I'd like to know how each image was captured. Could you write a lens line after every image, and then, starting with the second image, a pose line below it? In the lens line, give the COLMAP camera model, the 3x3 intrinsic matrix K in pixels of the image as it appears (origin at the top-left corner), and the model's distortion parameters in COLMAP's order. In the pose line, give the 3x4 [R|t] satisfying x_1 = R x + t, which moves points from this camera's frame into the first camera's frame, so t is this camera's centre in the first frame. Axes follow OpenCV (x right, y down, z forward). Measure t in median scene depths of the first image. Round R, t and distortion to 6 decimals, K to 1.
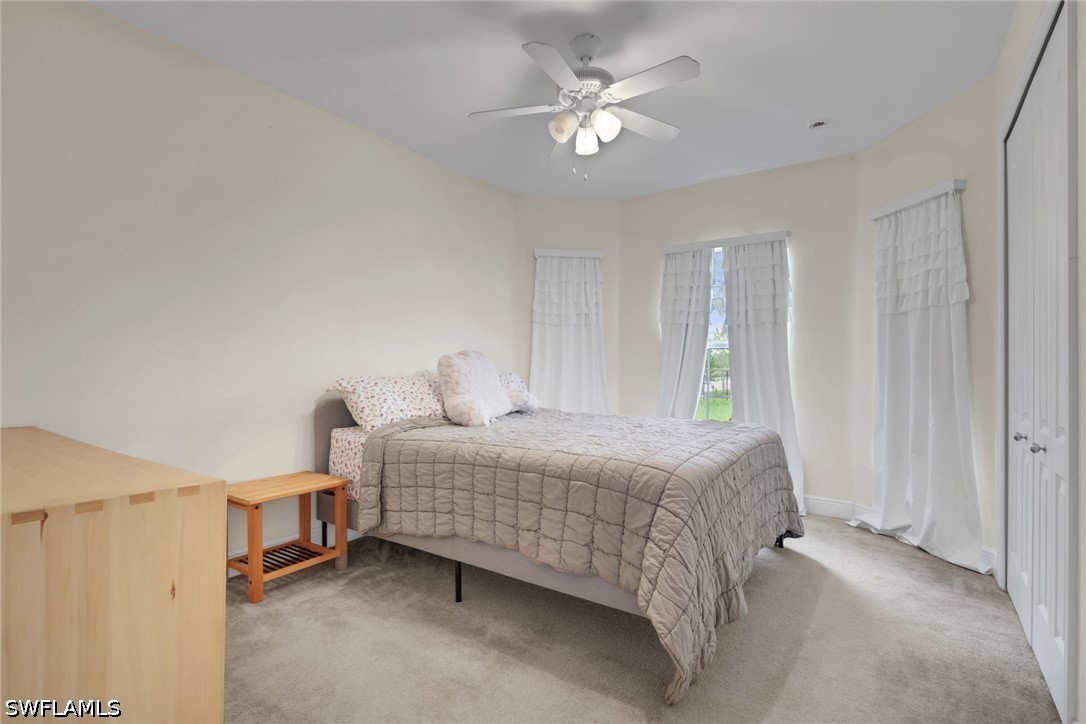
lens RADIAL K [[511.5, 0, 538.5], [0, 511.5, 371.7], [0, 0, 1]] dist [-0.000212, 0.000232]
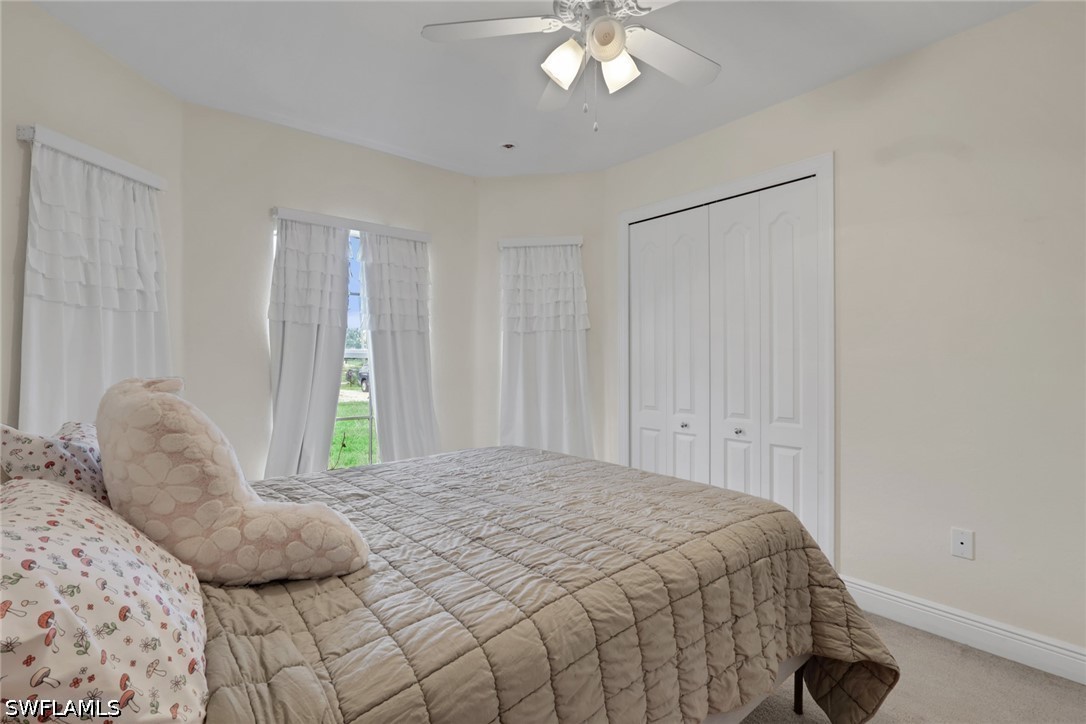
lens RADIAL K [[516.0, 0, 544.3], [0, 516.0, 365.1], [0, 0, 1]] dist [-0.002067, 0.000447]
pose [[0.240756, -0.021603, 0.970345, -0.374054], [0.012057, 0.999742, 0.019266, -0.049899], [-0.970511, 0.007061, 0.240954, 0.559761]]
